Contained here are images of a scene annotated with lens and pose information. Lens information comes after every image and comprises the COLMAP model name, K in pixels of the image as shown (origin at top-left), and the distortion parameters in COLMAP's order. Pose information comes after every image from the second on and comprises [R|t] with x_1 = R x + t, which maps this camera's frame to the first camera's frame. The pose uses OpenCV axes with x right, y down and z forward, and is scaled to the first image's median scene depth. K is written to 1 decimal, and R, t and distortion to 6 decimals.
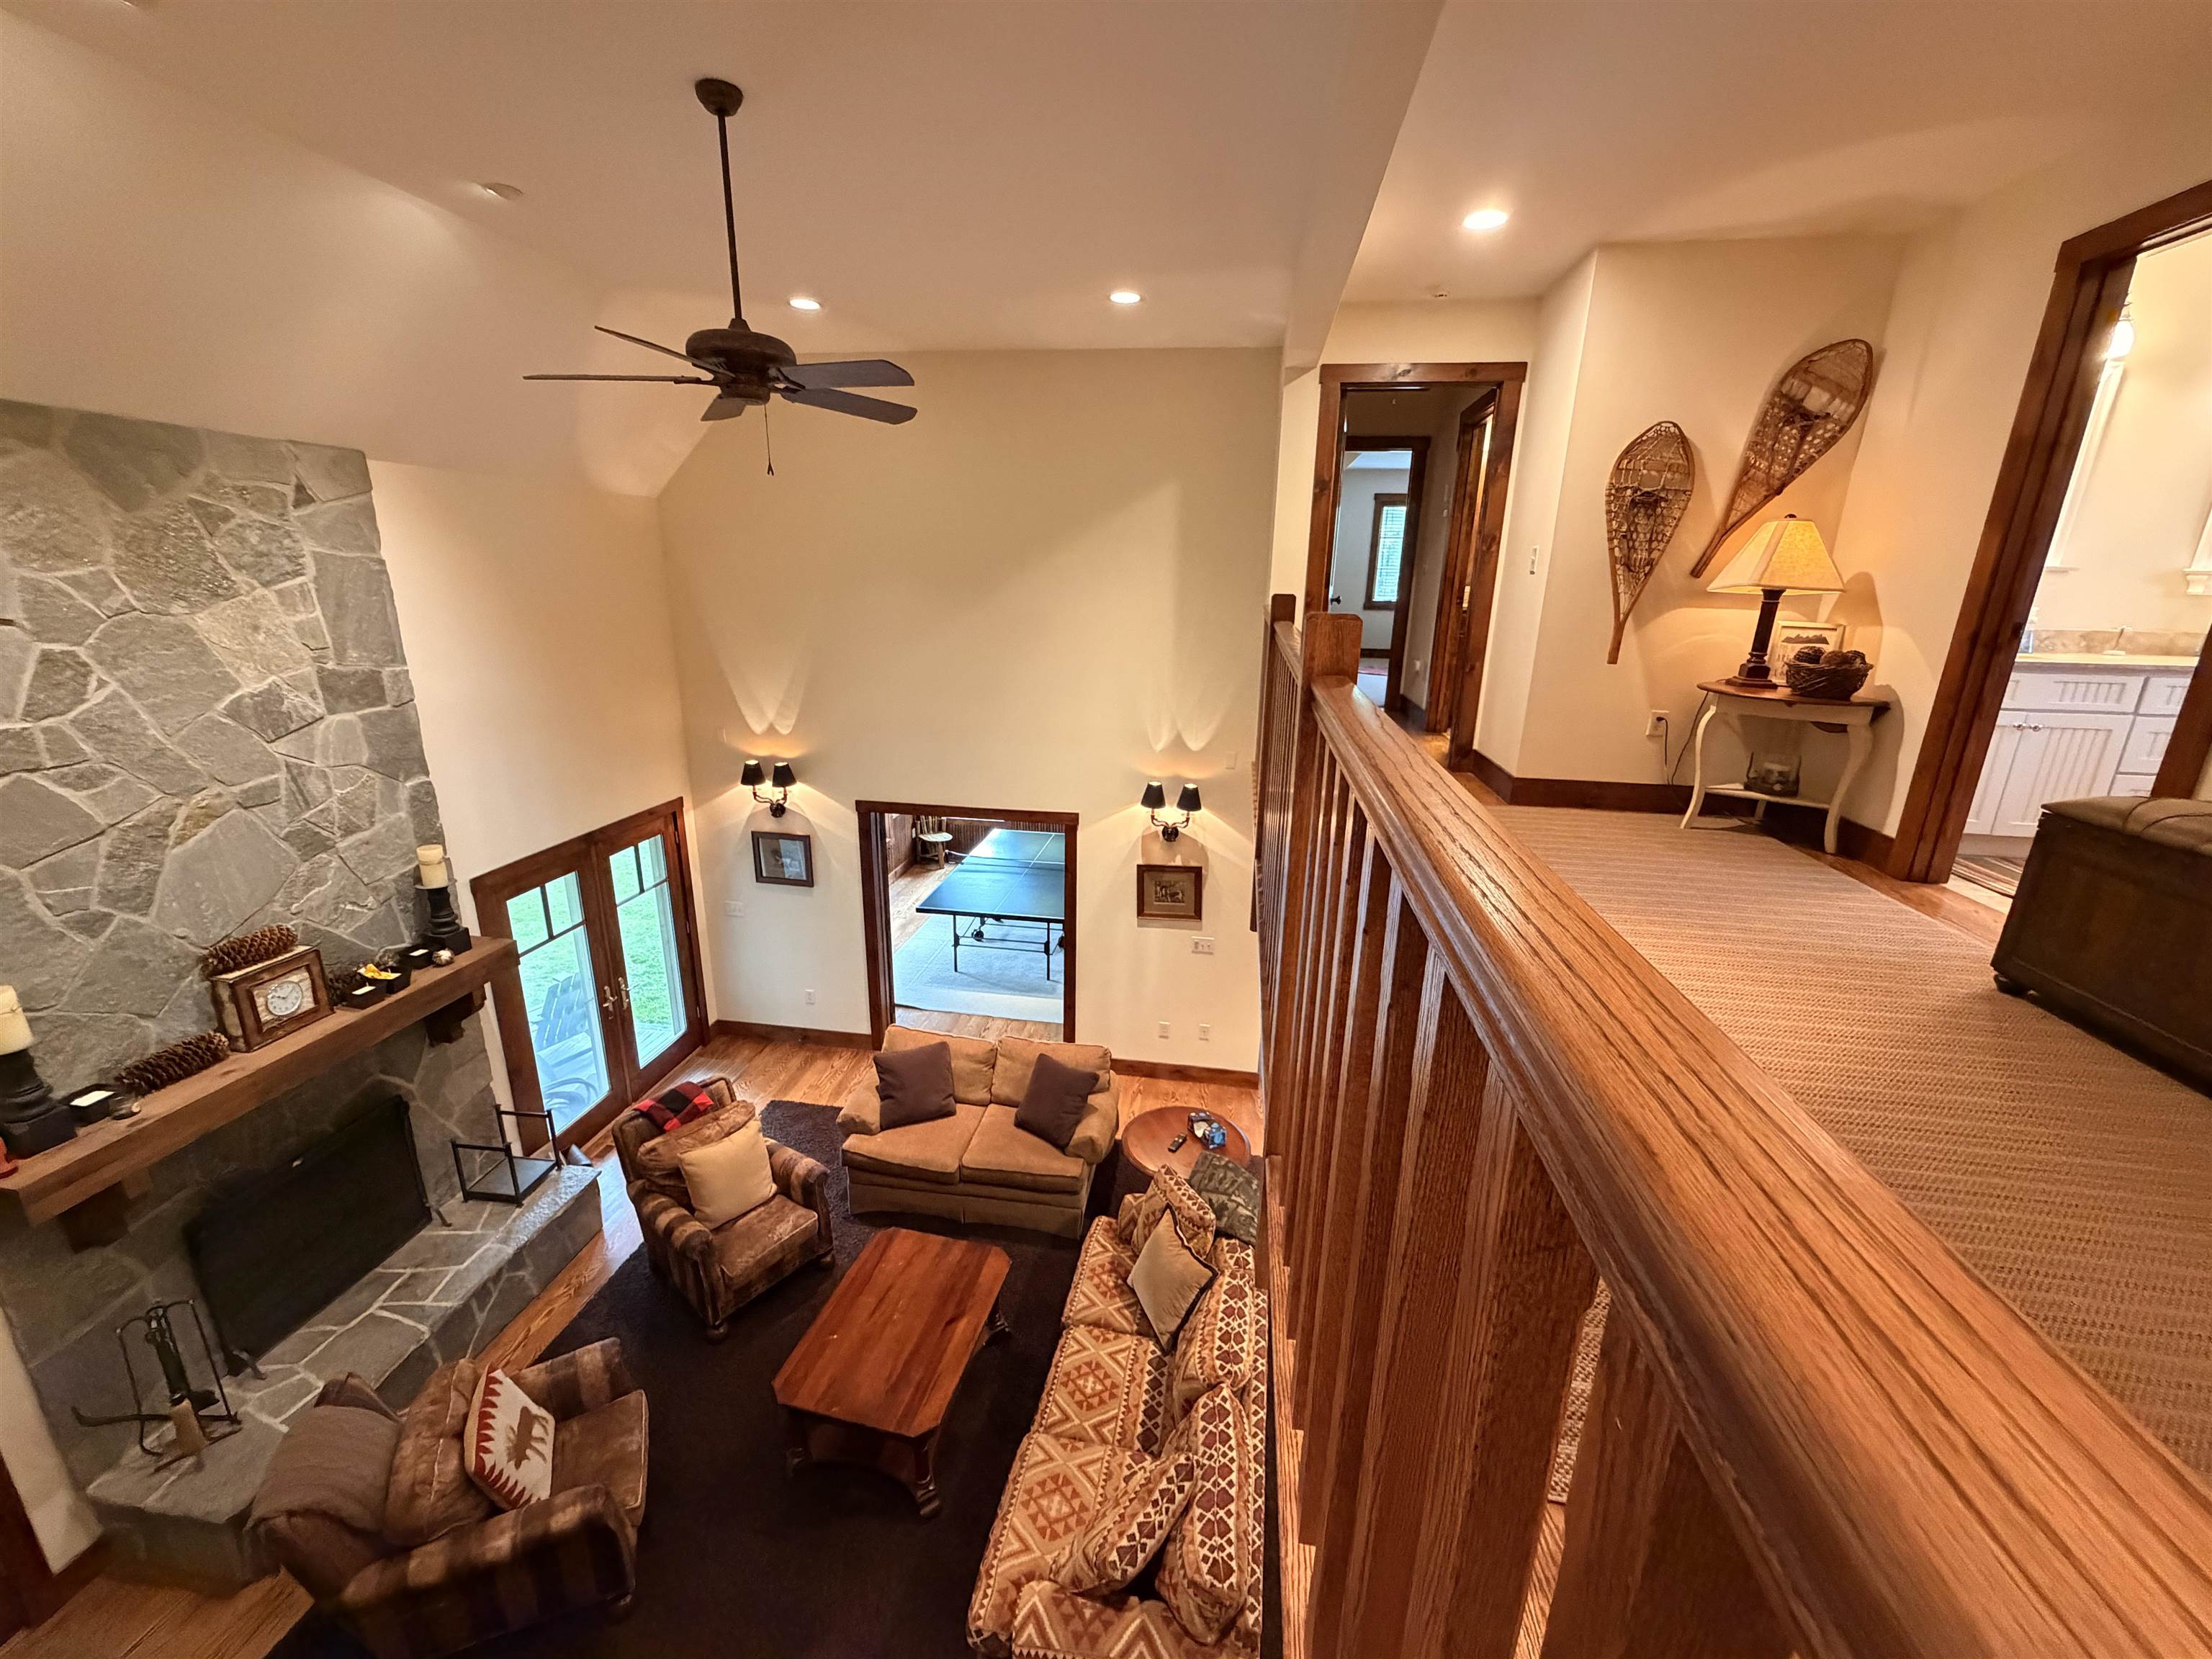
lens RADIAL K [[883.1, 0, 1103.6], [0, 883.1, 831.9], [0, 0, 1]] dist [0.000816, -0.000675]
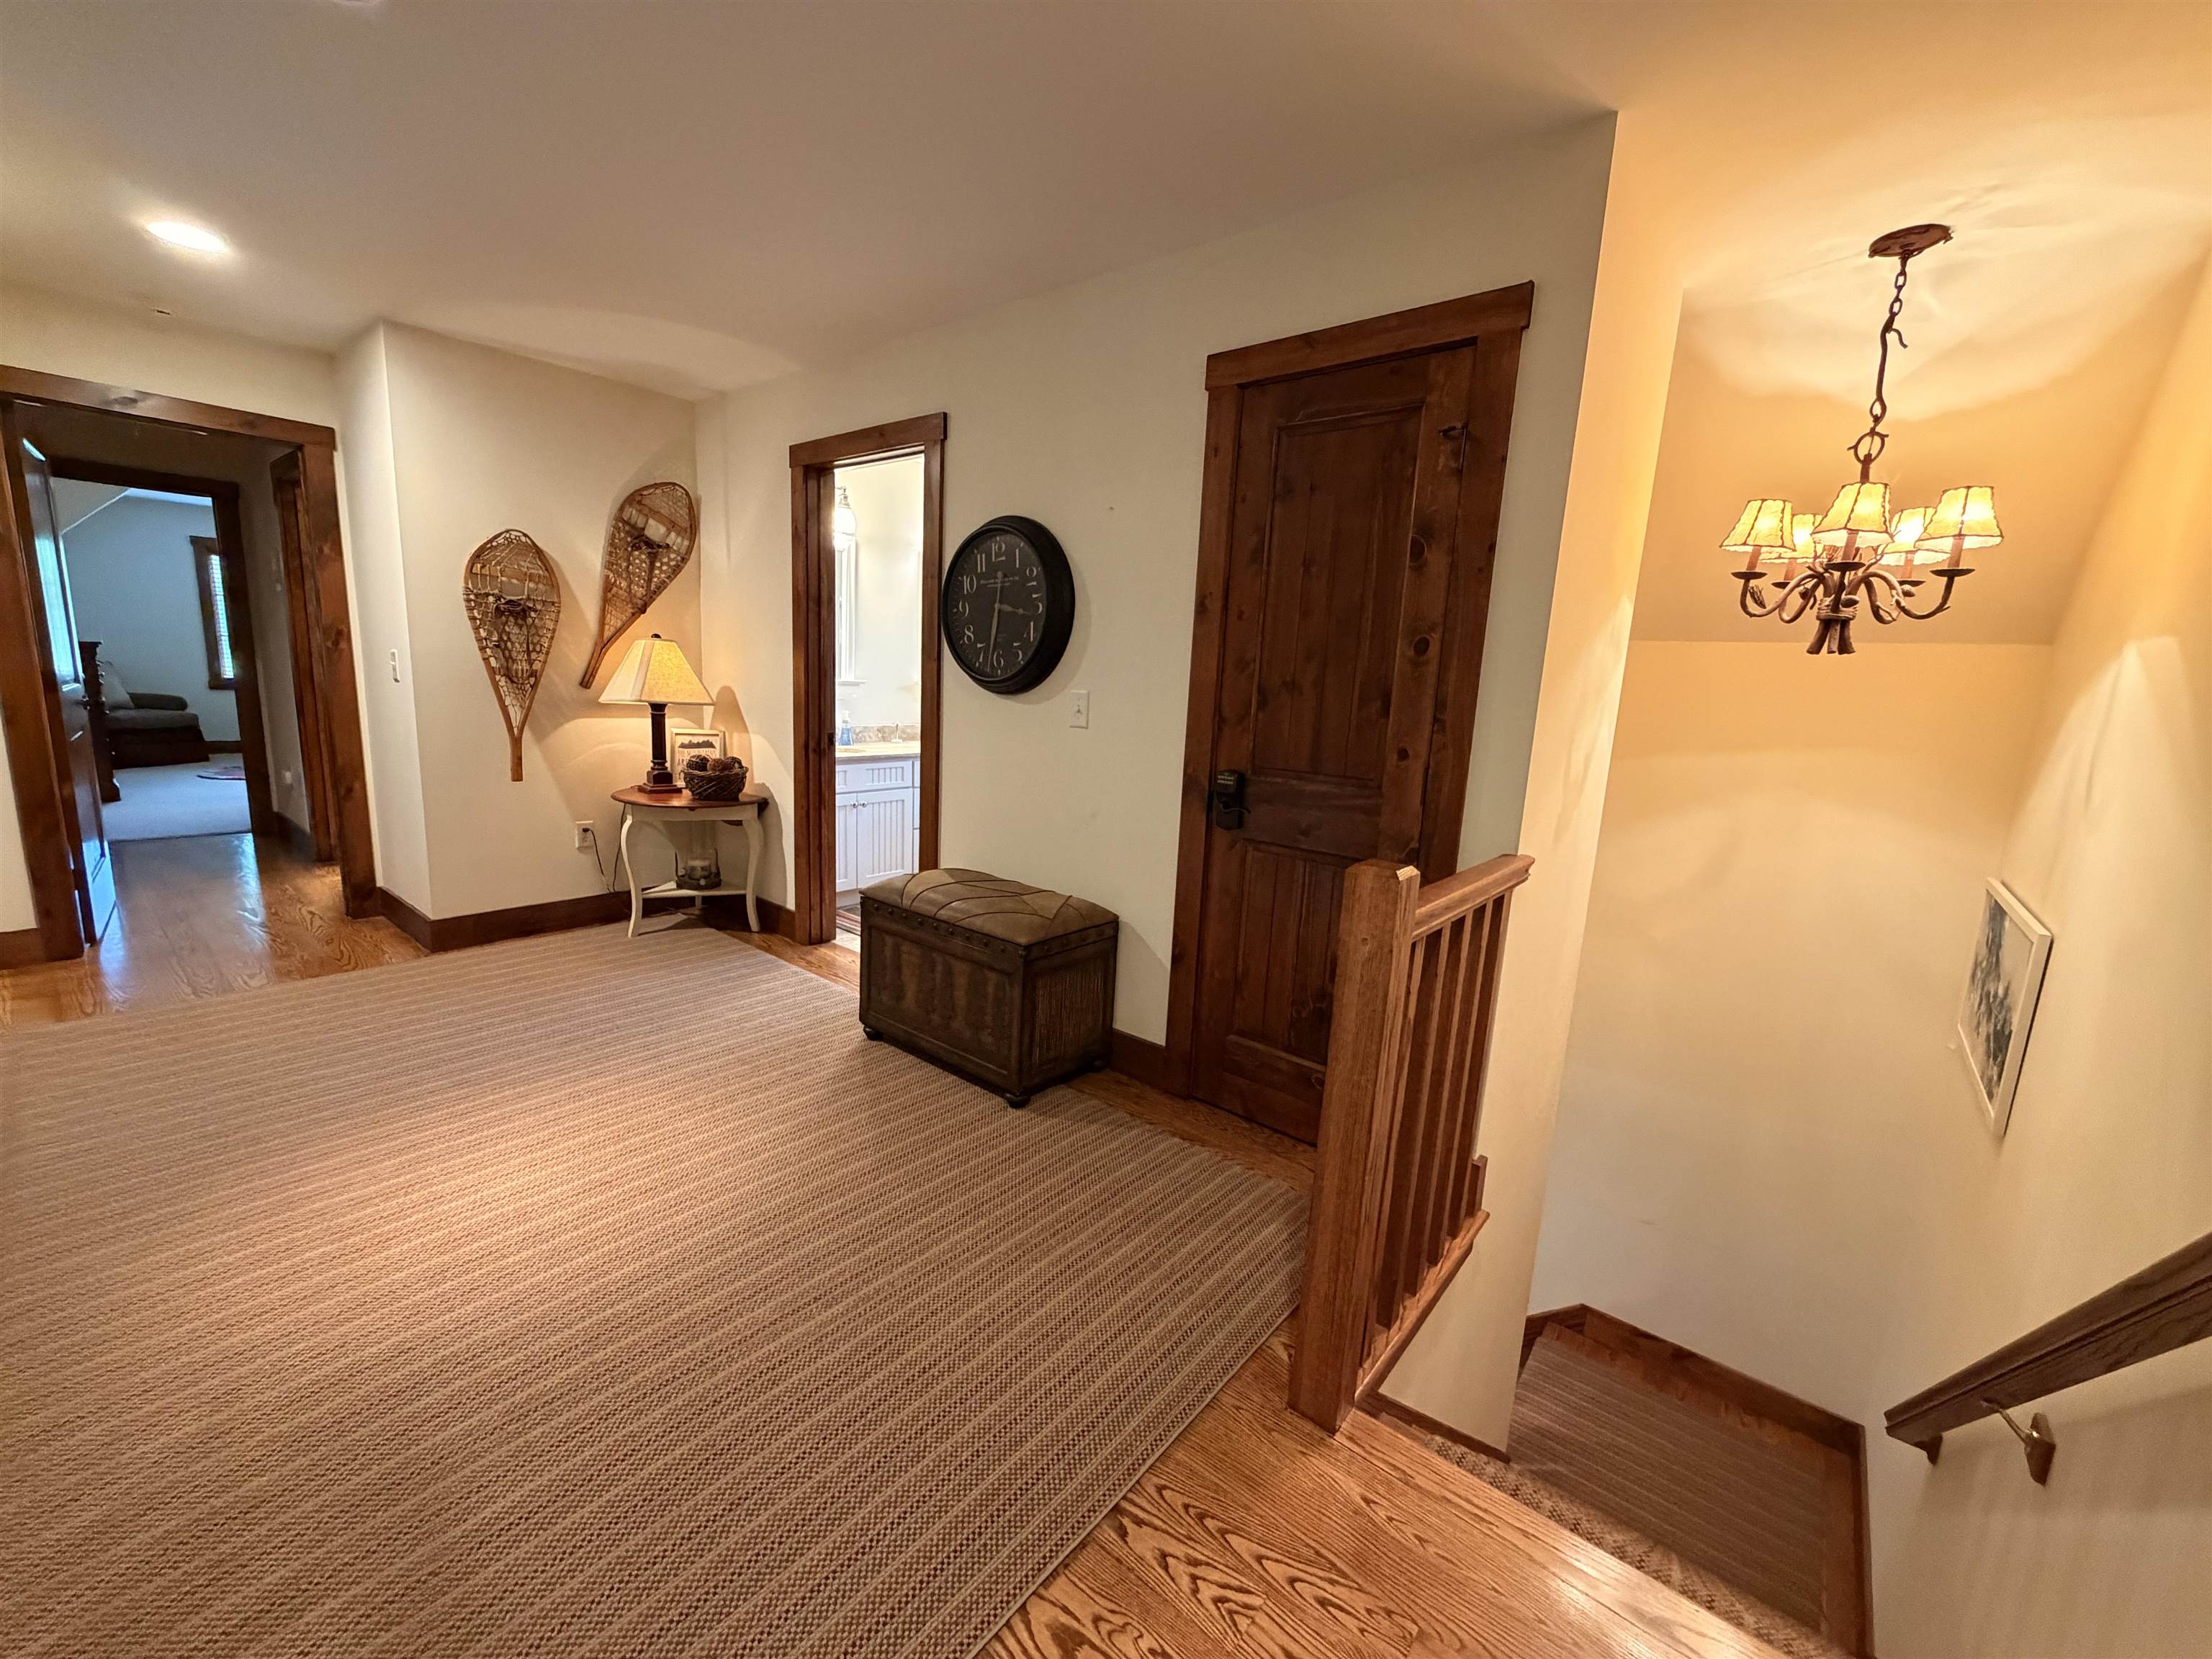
lens RADIAL K [[883.1, 0, 1100.1], [0, 883.1, 832.5], [0, 0, 1]] dist [0.000816, -0.000675]
pose [[0.509611, -0.146252, 0.847884, 0.103947], [0.203823, 0.977918, 0.046176, -0.060728], [-0.835915, 0.149286, 0.528167, 0.014980]]
